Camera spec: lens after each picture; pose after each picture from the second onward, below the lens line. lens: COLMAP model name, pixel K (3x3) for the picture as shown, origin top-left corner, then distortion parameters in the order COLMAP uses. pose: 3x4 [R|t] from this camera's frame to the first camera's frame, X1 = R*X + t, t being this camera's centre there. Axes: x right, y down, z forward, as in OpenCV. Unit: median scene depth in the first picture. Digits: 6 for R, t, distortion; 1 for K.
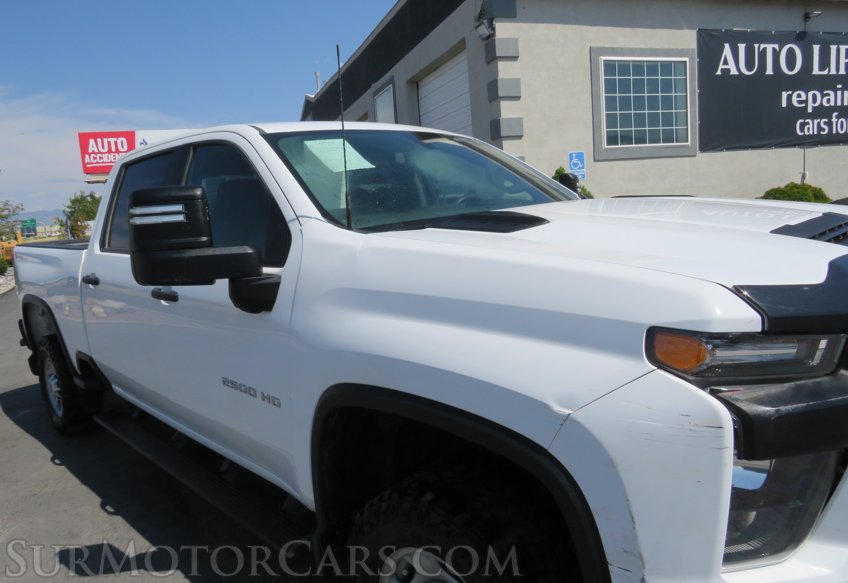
lens RADIAL K [[614.1, 0, 398.2], [0, 614.1, 282.8], [0, 0, 1]] dist [-0.014469, 0.003447]
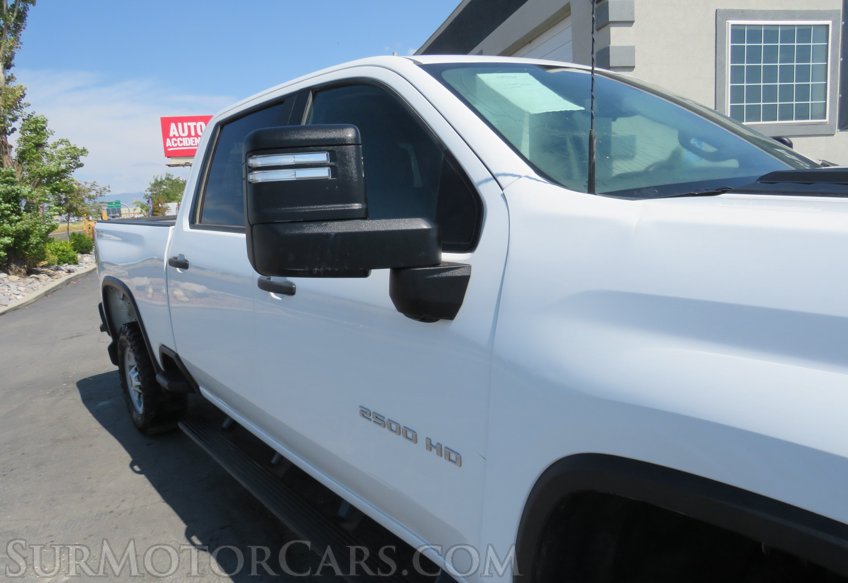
lens RADIAL K [[614.1, 0, 398.2], [0, 614.1, 282.8], [0, 0, 1]] dist [-0.014469, 0.003447]
pose [[0.993822, 0.026501, -0.107775, -0.089486], [-0.024053, 0.999424, 0.023951, -0.003319], [0.108348, -0.021211, 0.993887, 0.159238]]
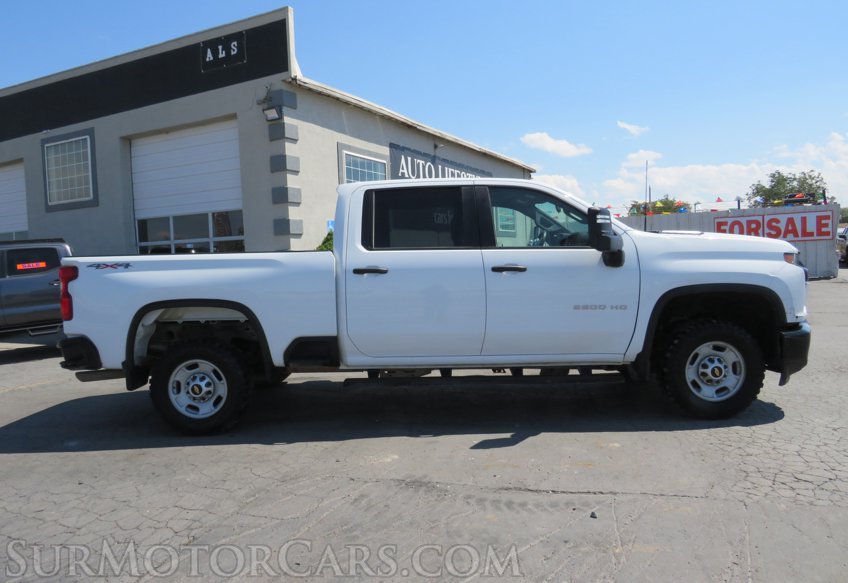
lens RADIAL K [[597.9, 0, 442.3], [0, 597.9, 277.3], [0, 0, 1]] dist [-0.054465, 0.001130]
pose [[0.706592, 0.023117, 0.707243, -1.011548], [0.073140, 0.991727, -0.105489, 0.123727], [-0.703831, 0.126265, 0.699056, -0.022051]]
